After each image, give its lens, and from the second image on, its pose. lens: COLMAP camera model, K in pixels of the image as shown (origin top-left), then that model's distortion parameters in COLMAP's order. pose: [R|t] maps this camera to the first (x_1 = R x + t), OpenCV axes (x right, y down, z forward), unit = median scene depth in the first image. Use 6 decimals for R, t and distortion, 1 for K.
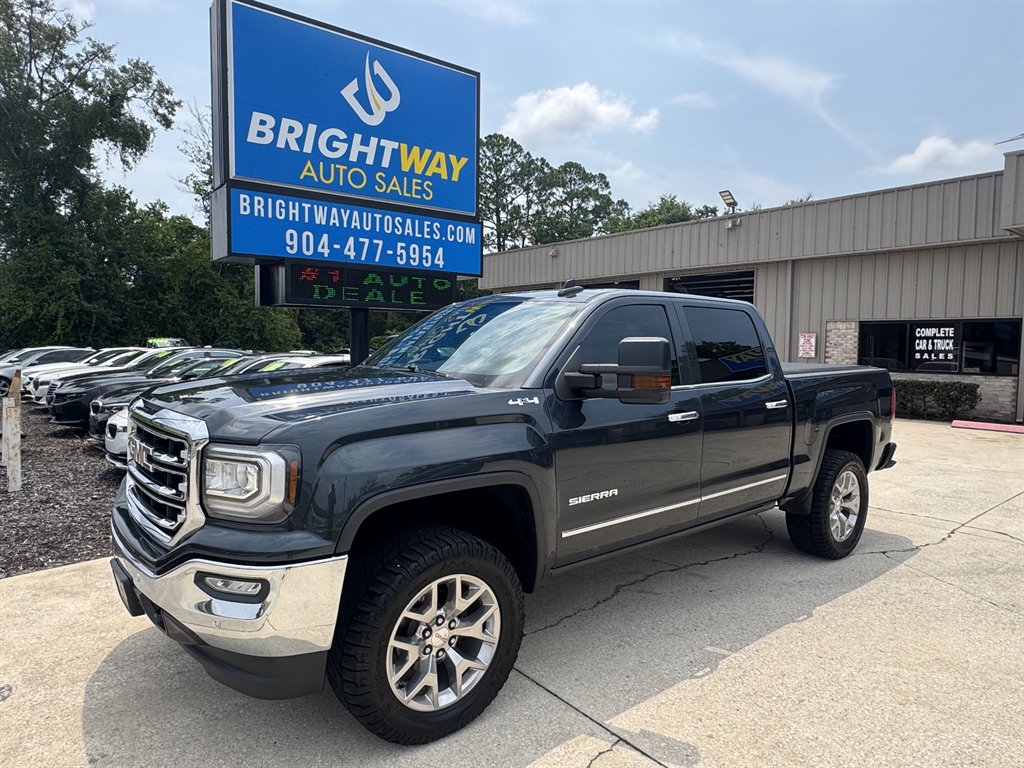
lens RADIAL K [[657.7, 0, 515.4], [0, 657.7, 383.7], [0, 0, 1]] dist [-0.004502, 0.002425]
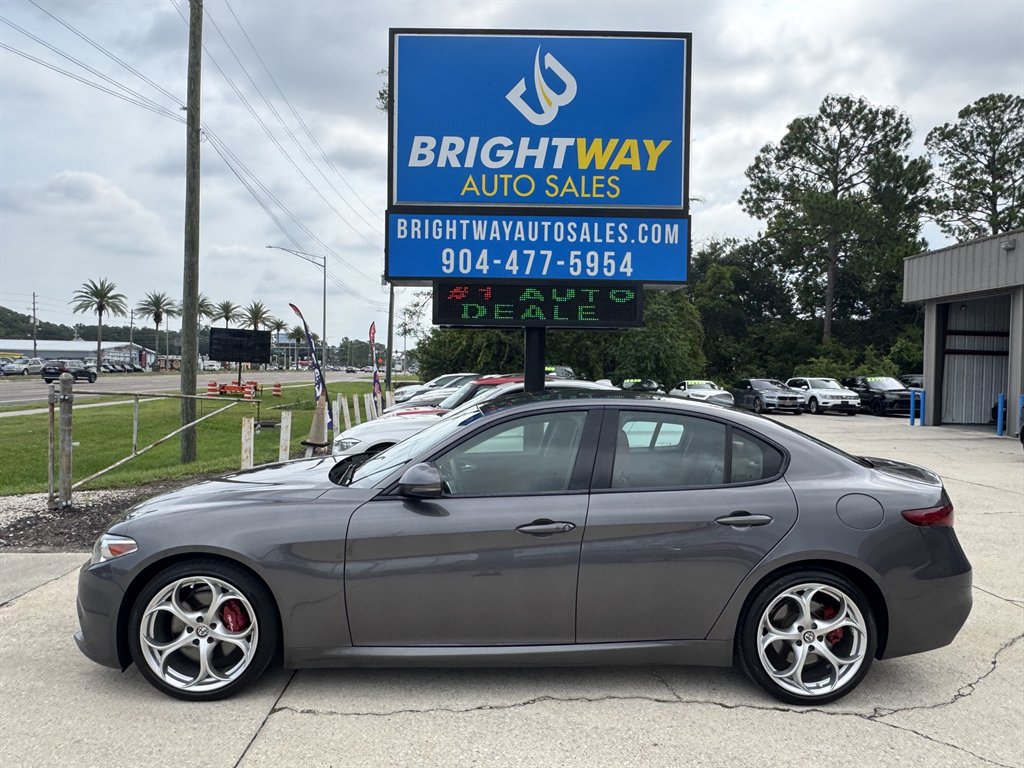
lens RADIAL K [[731.6, 0, 513.0], [0, 731.6, 385.0], [0, 0, 1]] dist [-0.004152, 0.001783]
pose [[0.784409, 0.015896, -0.620040, 0.368202], [-0.045737, 0.998432, -0.032265, -0.002254], [0.618555, 0.053668, 0.783907, 0.201293]]
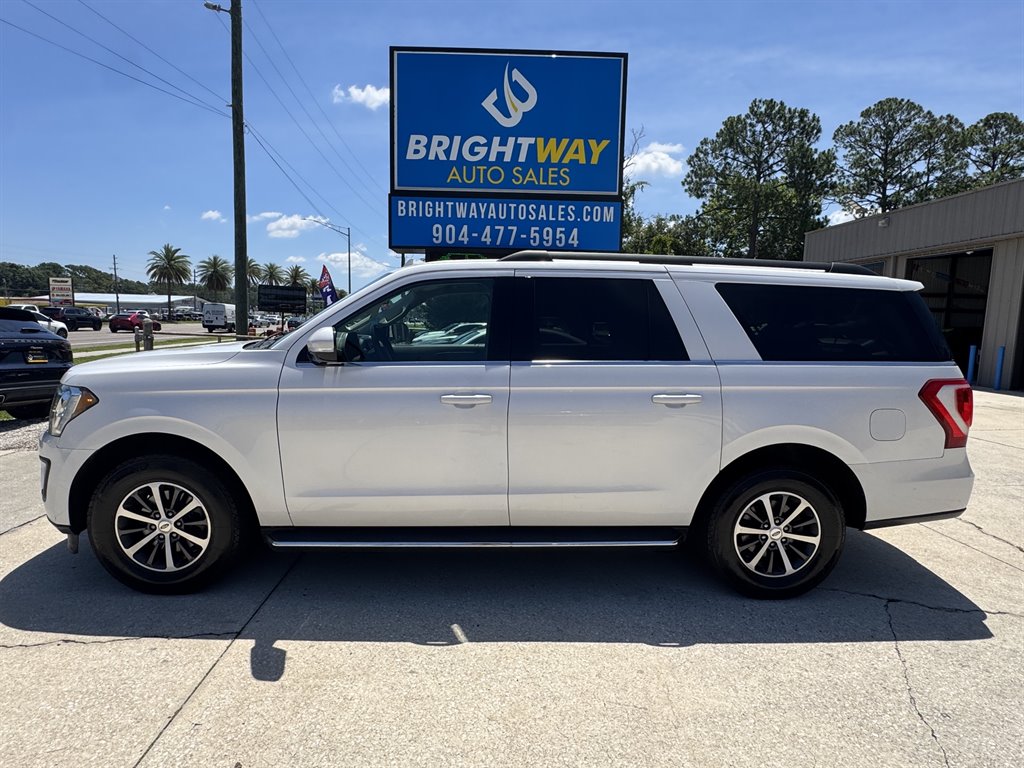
lens RADIAL K [[581.9, 0, 512.4], [0, 581.9, 385.8], [0, 0, 1]] dist [-0.004008, -0.002168]
pose [[0.793686, 0.075191, -0.603663, 0.427979], [-0.050250, 0.997044, 0.058123, 0.003187], [0.606248, -0.015797, 0.795118, 0.173271]]
